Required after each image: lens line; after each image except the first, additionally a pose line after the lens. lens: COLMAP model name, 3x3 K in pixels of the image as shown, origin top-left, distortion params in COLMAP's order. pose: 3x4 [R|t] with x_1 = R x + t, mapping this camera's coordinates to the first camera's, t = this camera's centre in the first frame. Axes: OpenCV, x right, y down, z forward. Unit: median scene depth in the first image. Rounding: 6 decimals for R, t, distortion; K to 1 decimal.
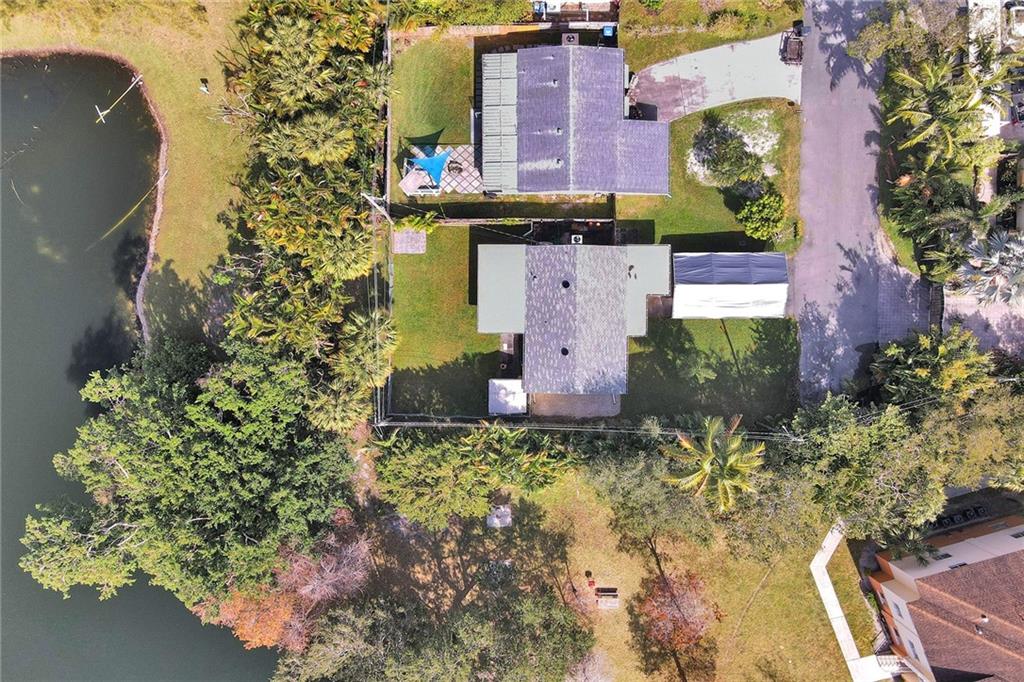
lens RADIAL K [[770.0, 0, 504.5], [0, 770.0, 338.1], [0, 0, 1]] dist [-0.002041, 0.005661]
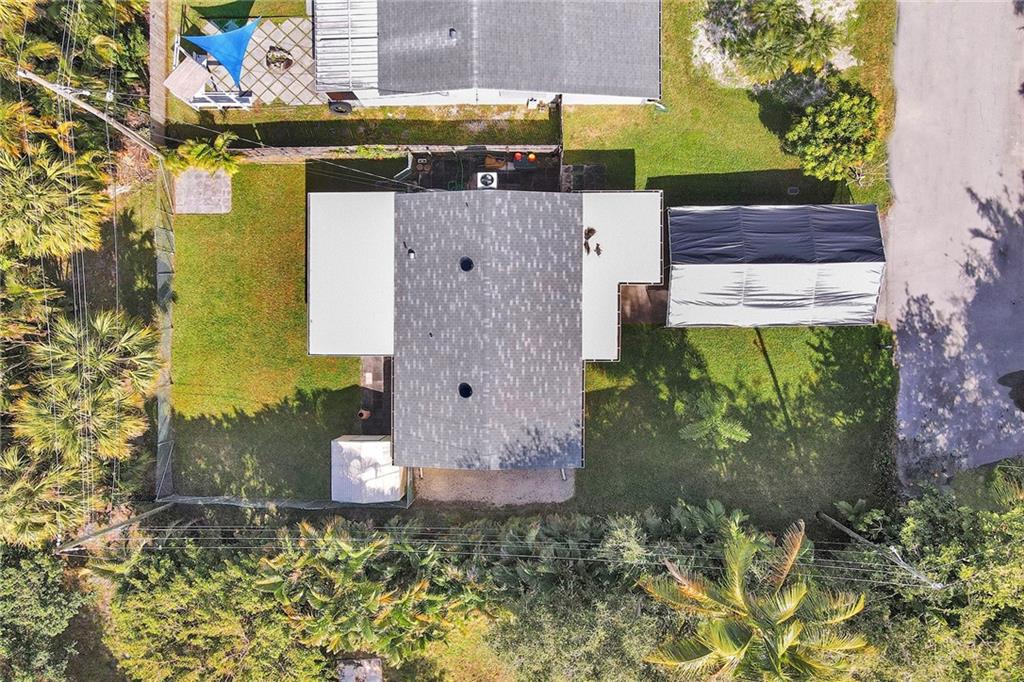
lens RADIAL K [[543.3, 0, 557.9], [0, 543.3, 328.4], [0, 0, 1]] dist [0.004163, 0.001397]
pose [[0.999975, -0.003749, -0.006034, 0.142038], [0.003756, 0.999992, 0.001203, -0.025115], [0.006029, -0.001226, 0.999981, 0.610119]]
